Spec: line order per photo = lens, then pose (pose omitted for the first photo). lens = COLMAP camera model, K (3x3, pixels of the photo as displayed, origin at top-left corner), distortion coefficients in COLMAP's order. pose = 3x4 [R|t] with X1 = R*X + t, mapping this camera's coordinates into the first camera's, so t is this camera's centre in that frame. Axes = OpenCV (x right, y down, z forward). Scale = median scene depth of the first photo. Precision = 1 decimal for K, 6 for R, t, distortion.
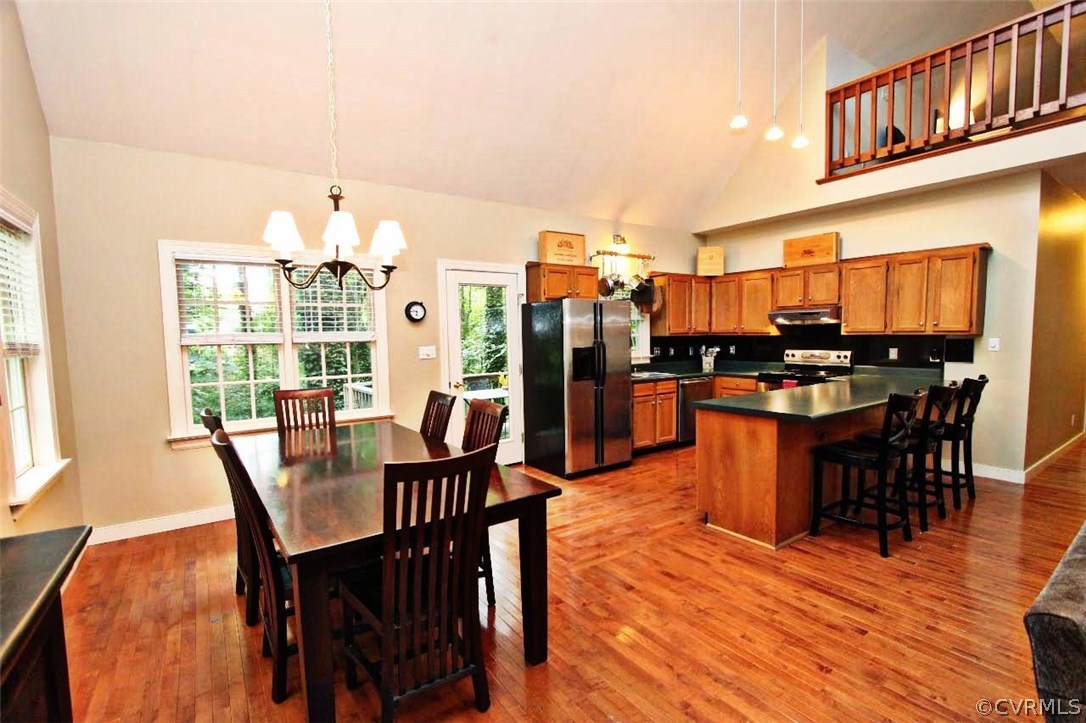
lens RADIAL K [[492.9, 0, 553.6], [0, 492.9, 369.8], [0, 0, 1]] dist [-0.002875, -0.004585]
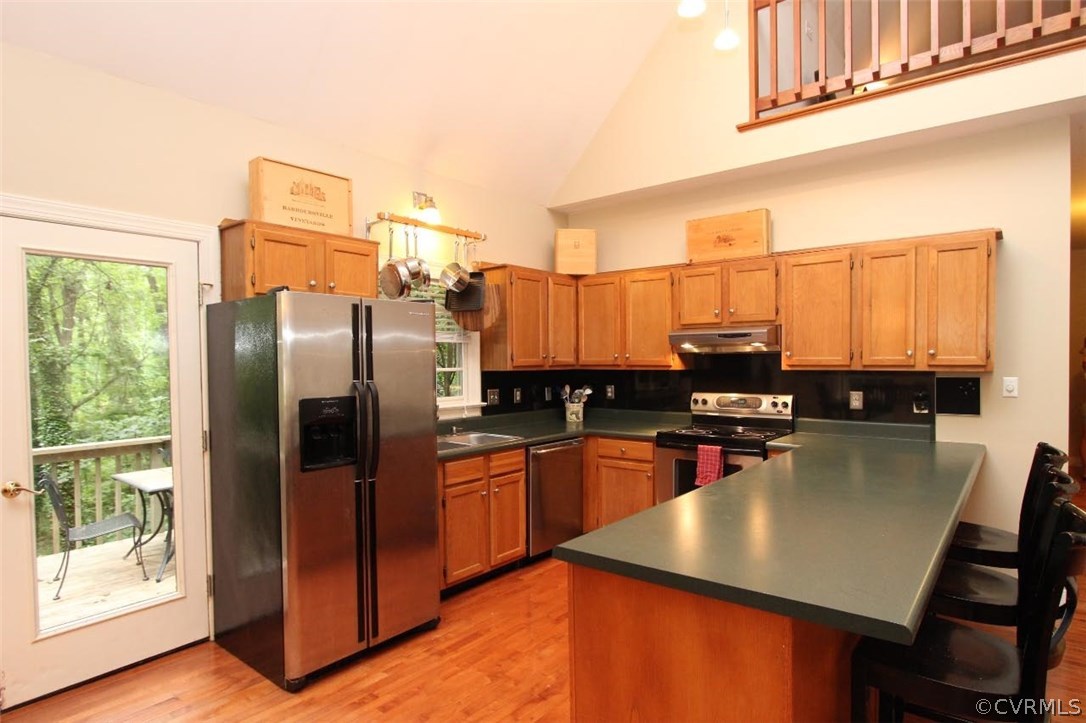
lens RADIAL K [[590.9, 0, 548.7], [0, 590.9, 369.7], [0, 0, 1]] dist [-0.018284, -0.000293]
pose [[0.961618, 0.002378, 0.274380, 0.092561], [0.014523, 0.998120, -0.059549, -0.030036], [-0.274005, 0.061248, 0.959776, 0.347717]]
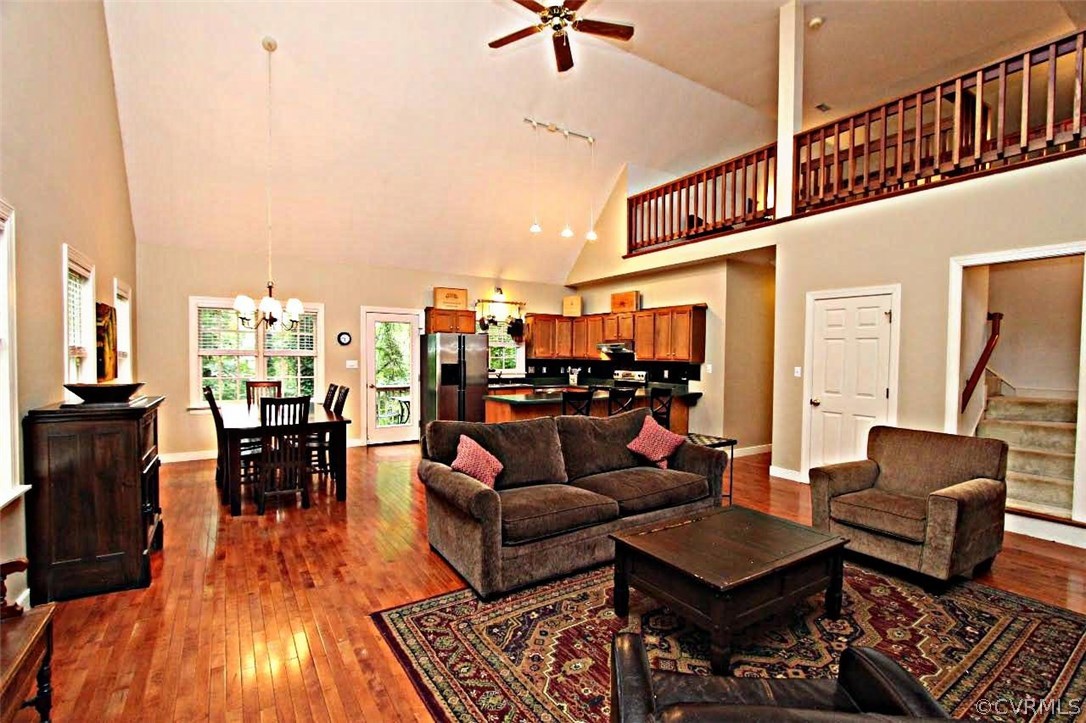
lens RADIAL K [[492.9, 0, 539.7], [0, 492.9, 372.2], [0, 0, 1]] dist [-0.002875, -0.004585]
pose [[0.998861, 0.025124, -0.040552, 0.341613], [-0.026532, 0.999050, -0.034568, 0.020332], [0.039645, 0.035604, 0.998579, -0.453675]]
